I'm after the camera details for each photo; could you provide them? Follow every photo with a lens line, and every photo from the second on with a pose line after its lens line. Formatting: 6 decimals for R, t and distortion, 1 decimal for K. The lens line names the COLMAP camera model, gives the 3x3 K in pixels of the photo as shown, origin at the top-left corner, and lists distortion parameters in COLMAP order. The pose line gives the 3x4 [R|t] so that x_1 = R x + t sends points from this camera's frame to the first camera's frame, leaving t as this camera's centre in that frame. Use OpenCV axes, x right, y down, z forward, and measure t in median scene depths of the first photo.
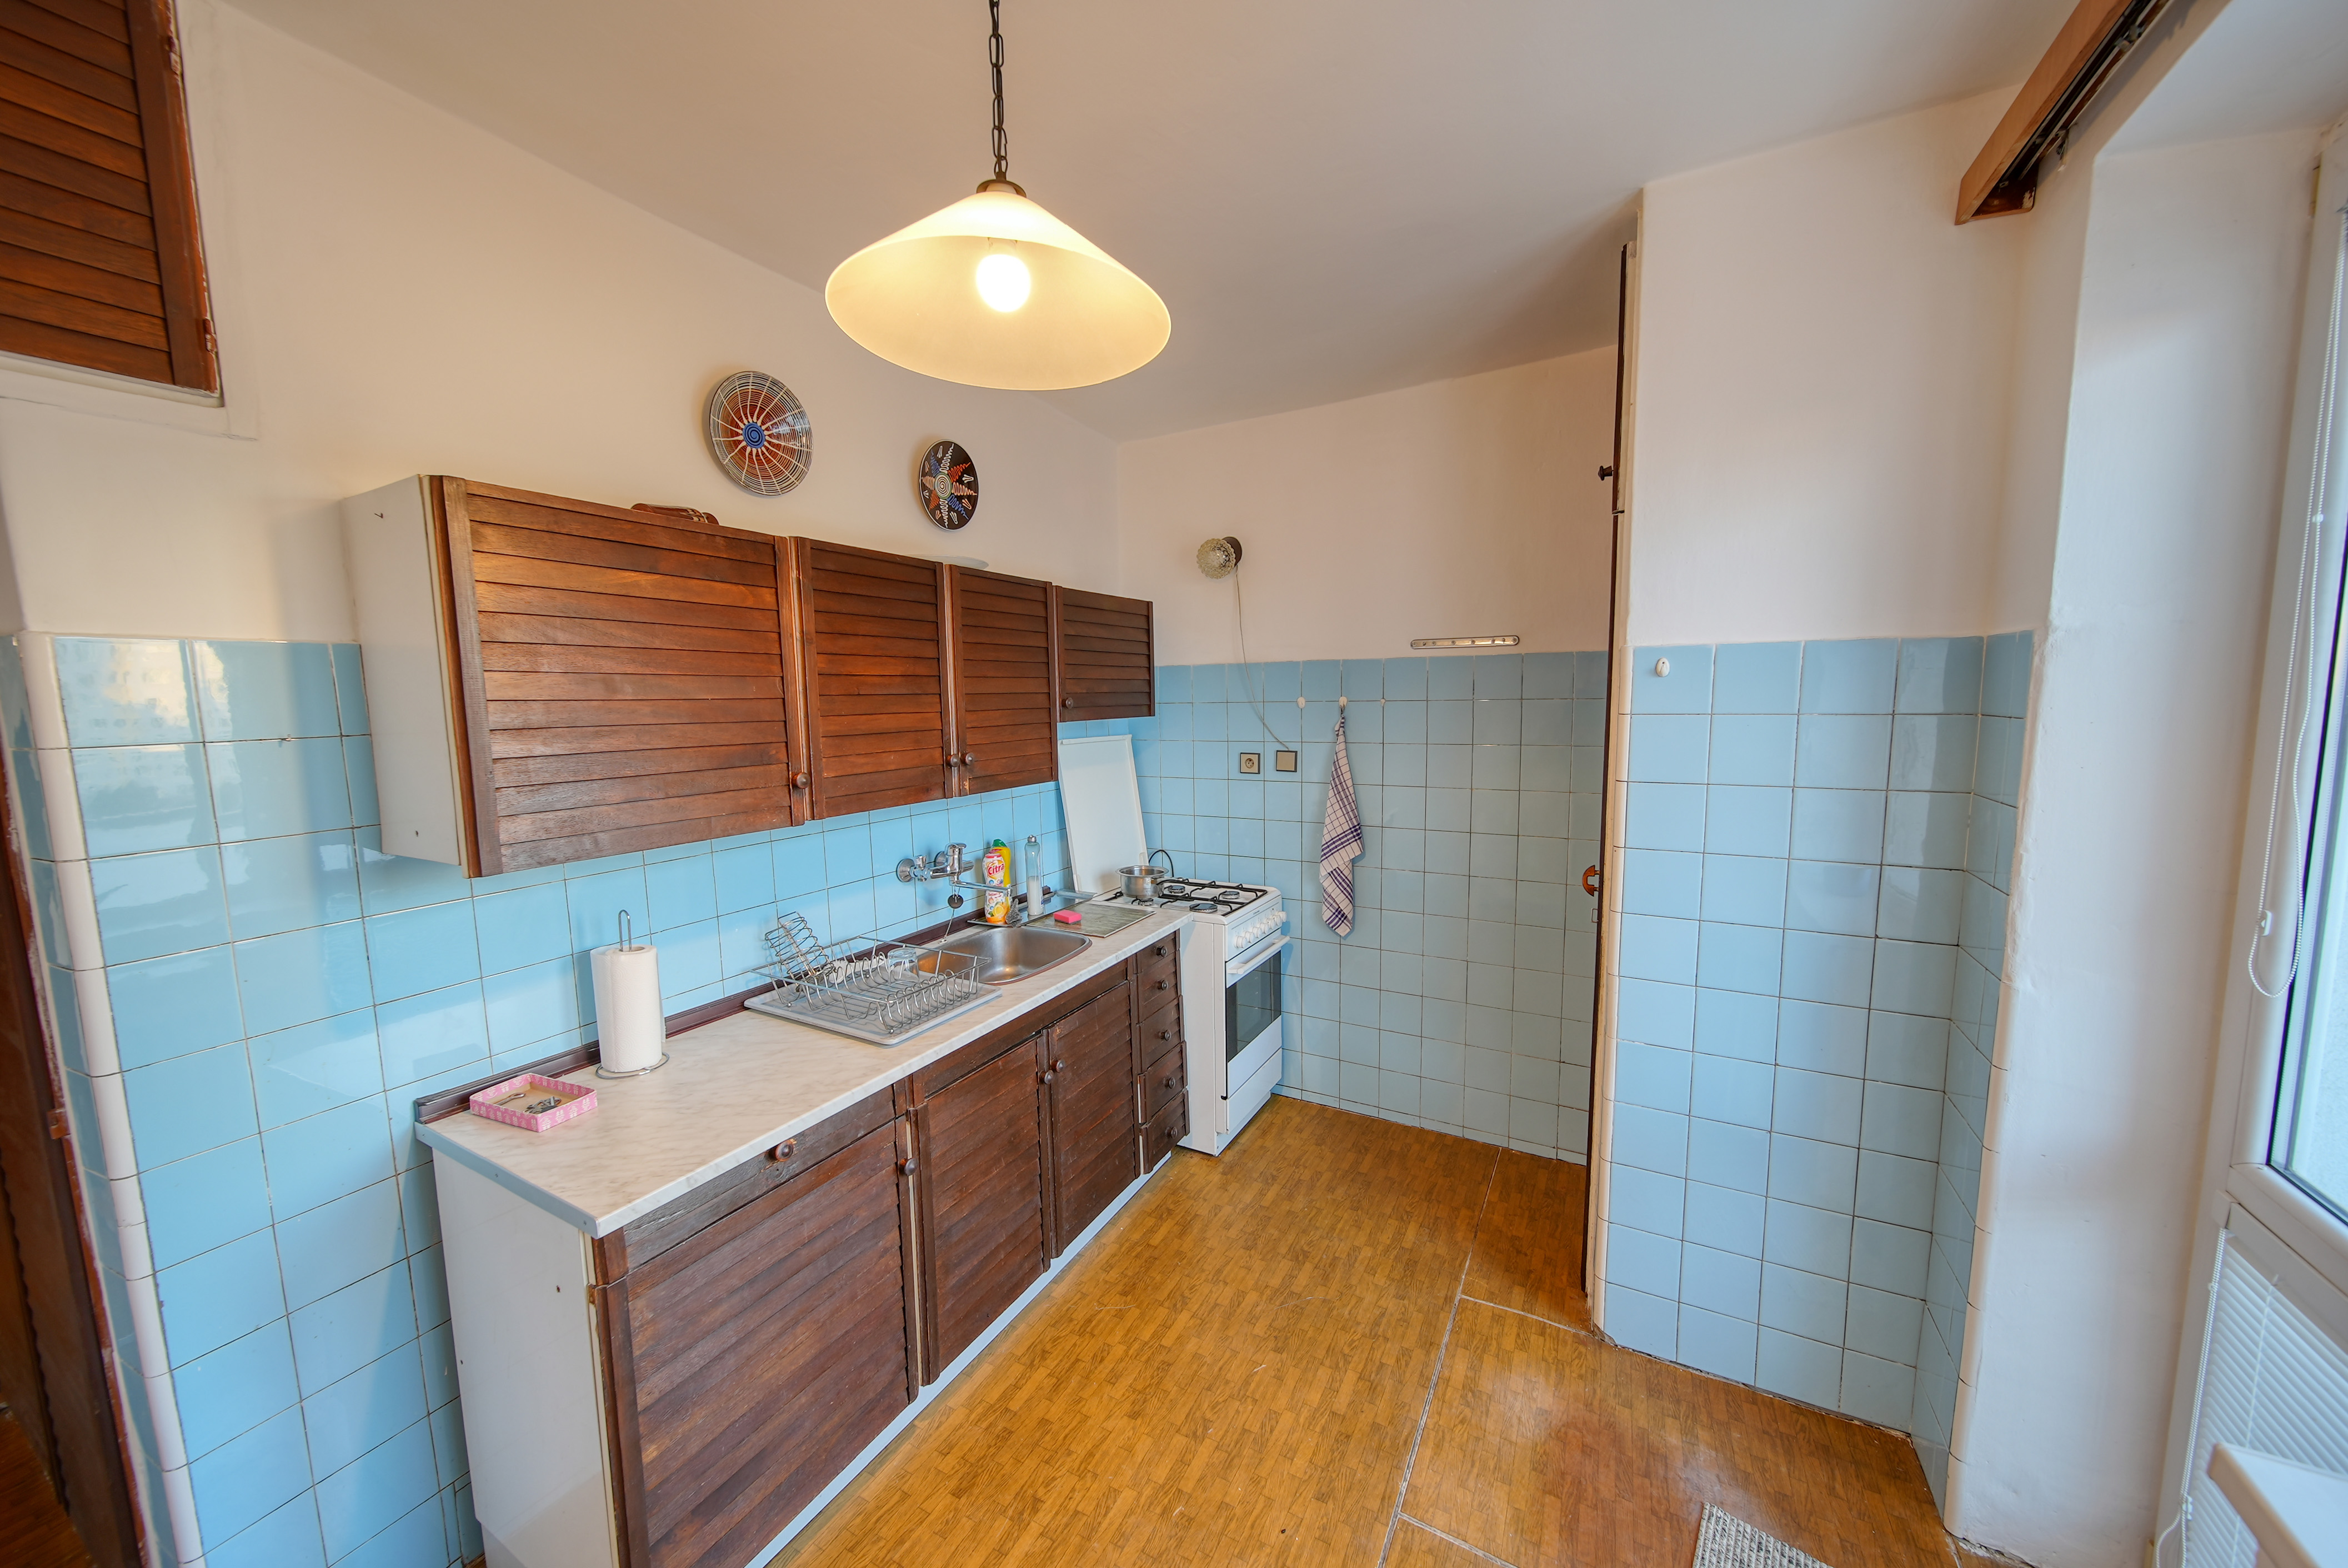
lens RADIAL K [[815.6, 0, 1181.9], [0, 815.6, 782.1], [0, 0, 1]] dist [0.000259, -0.001248]
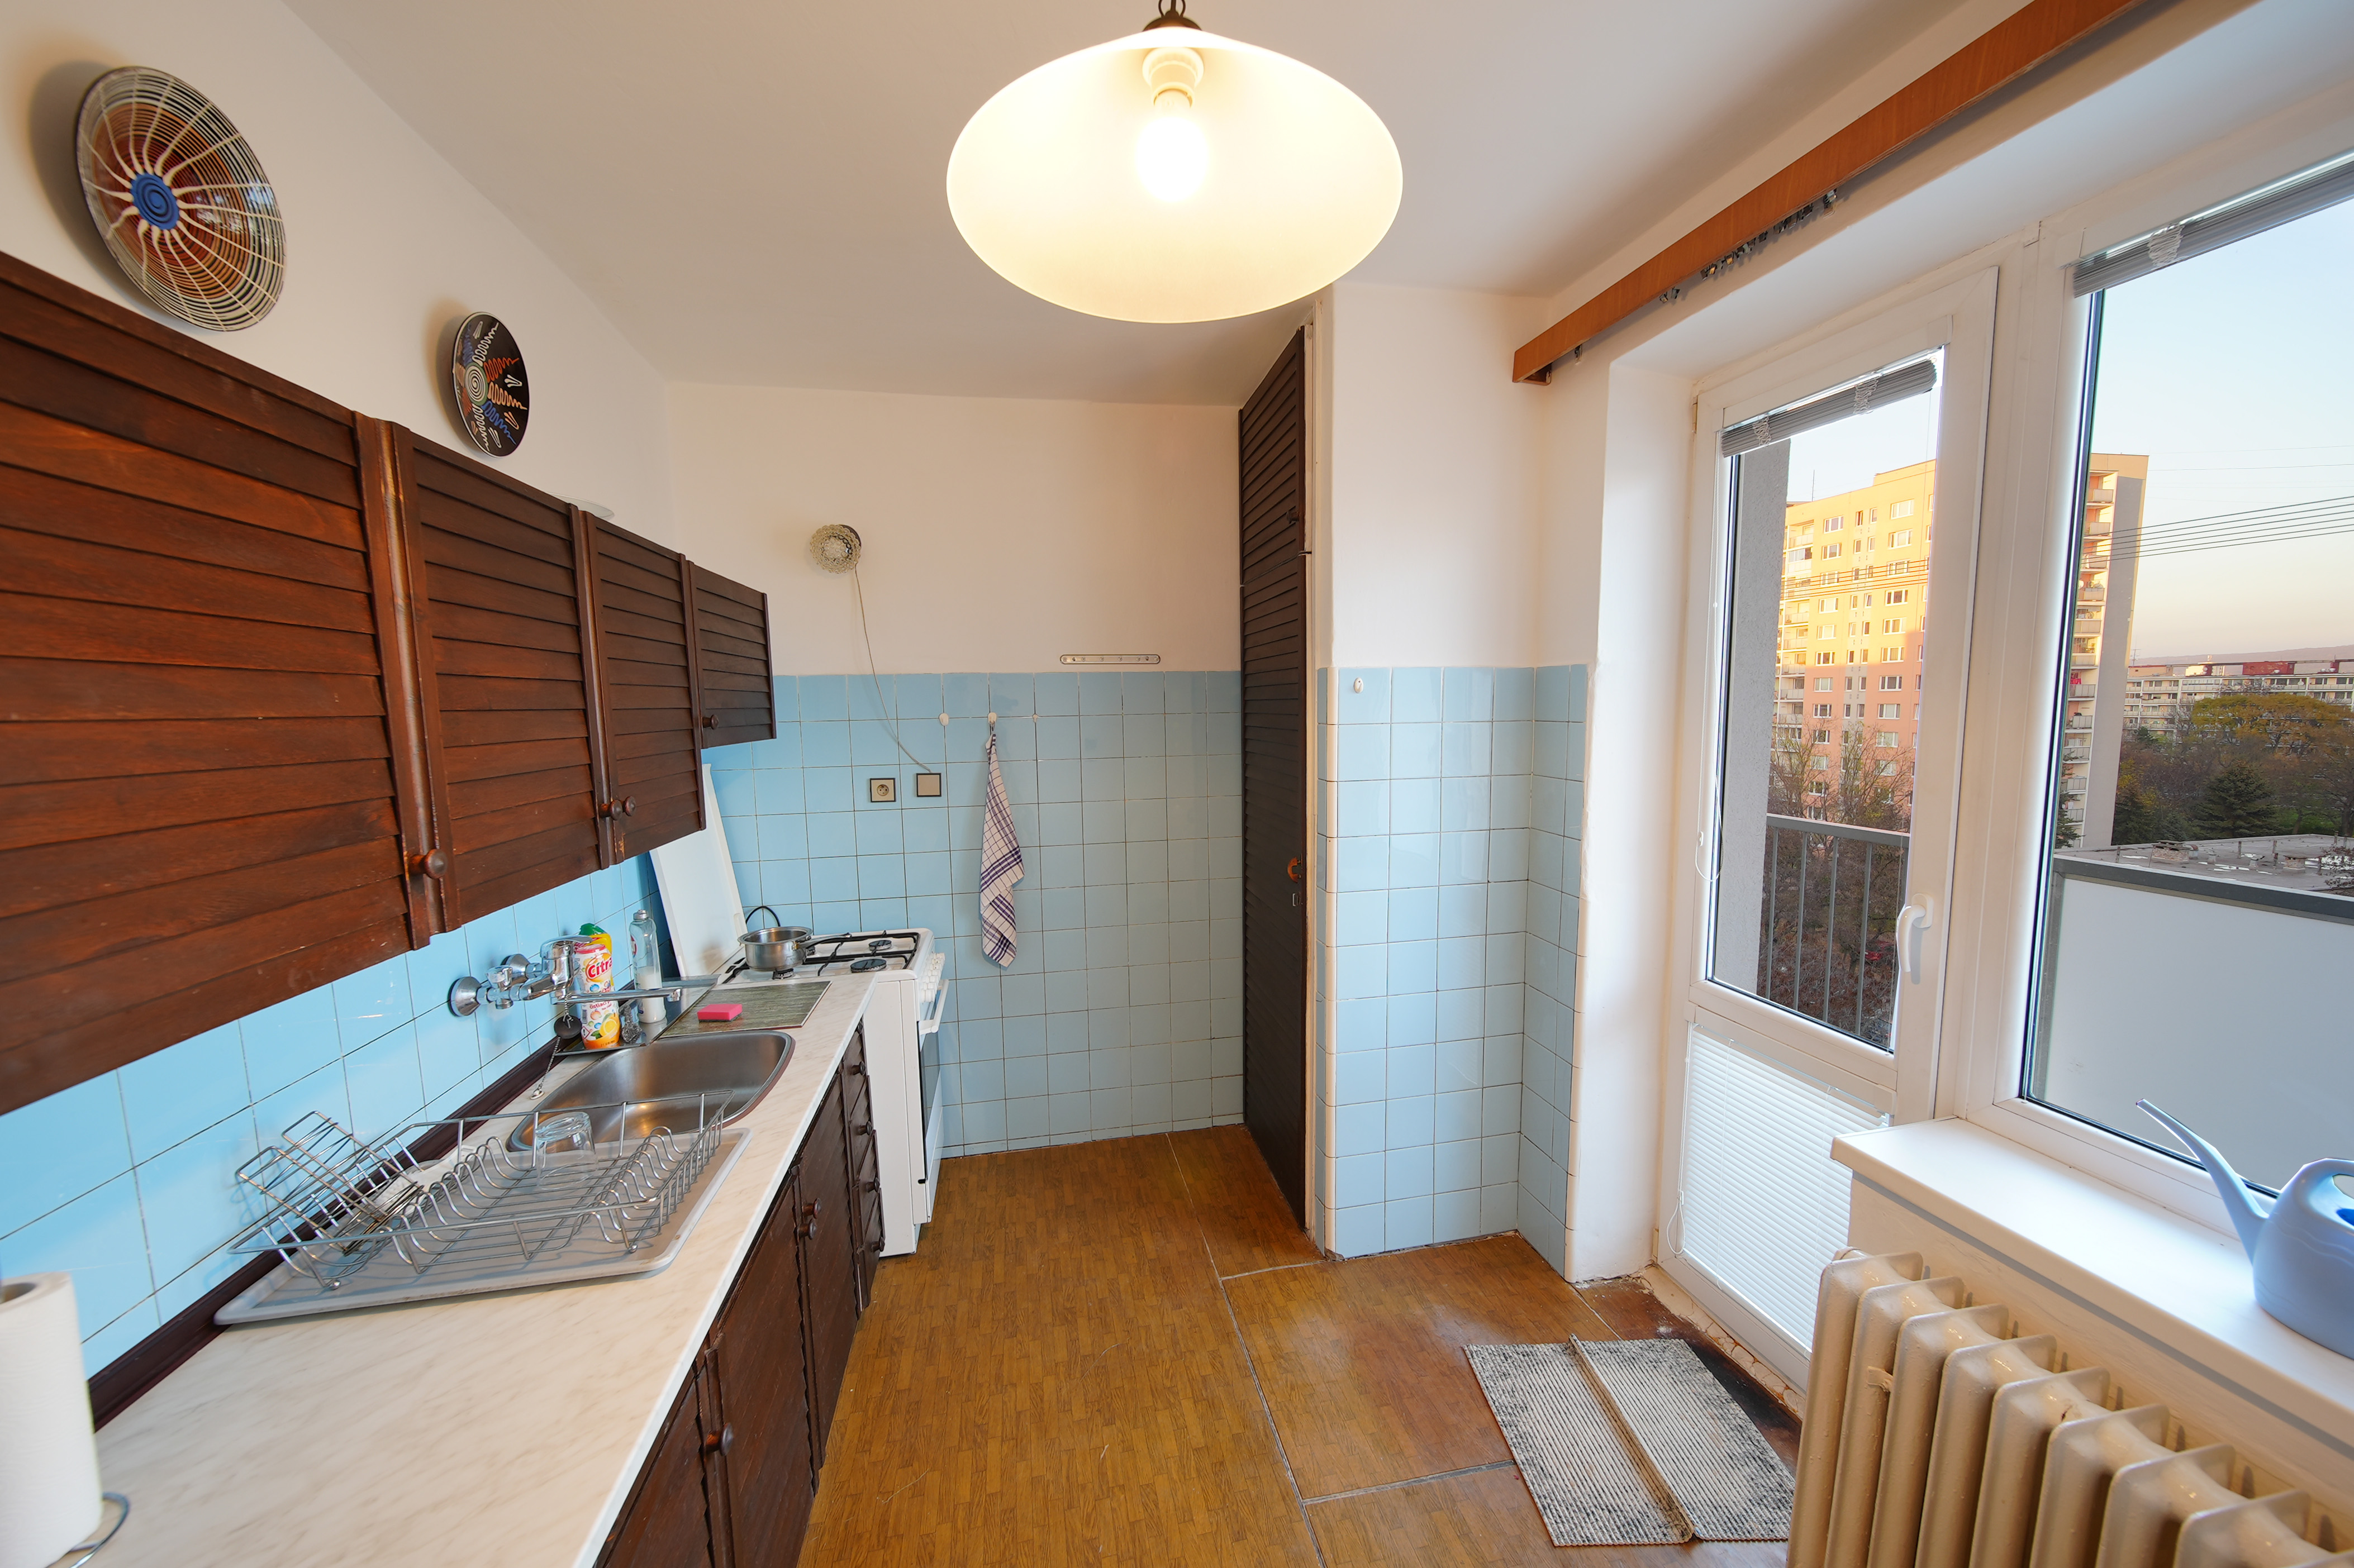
lens RADIAL K [[817.6, 0, 1174.5], [0, 817.6, 787.0], [0, 0, 1]] dist [0.000259, -0.001248]
pose [[0.773364, -0.062410, 0.630882, -0.329671], [0.072563, 0.997317, 0.009708, -0.018006], [-0.629795, 0.038271, 0.775818, 0.194444]]
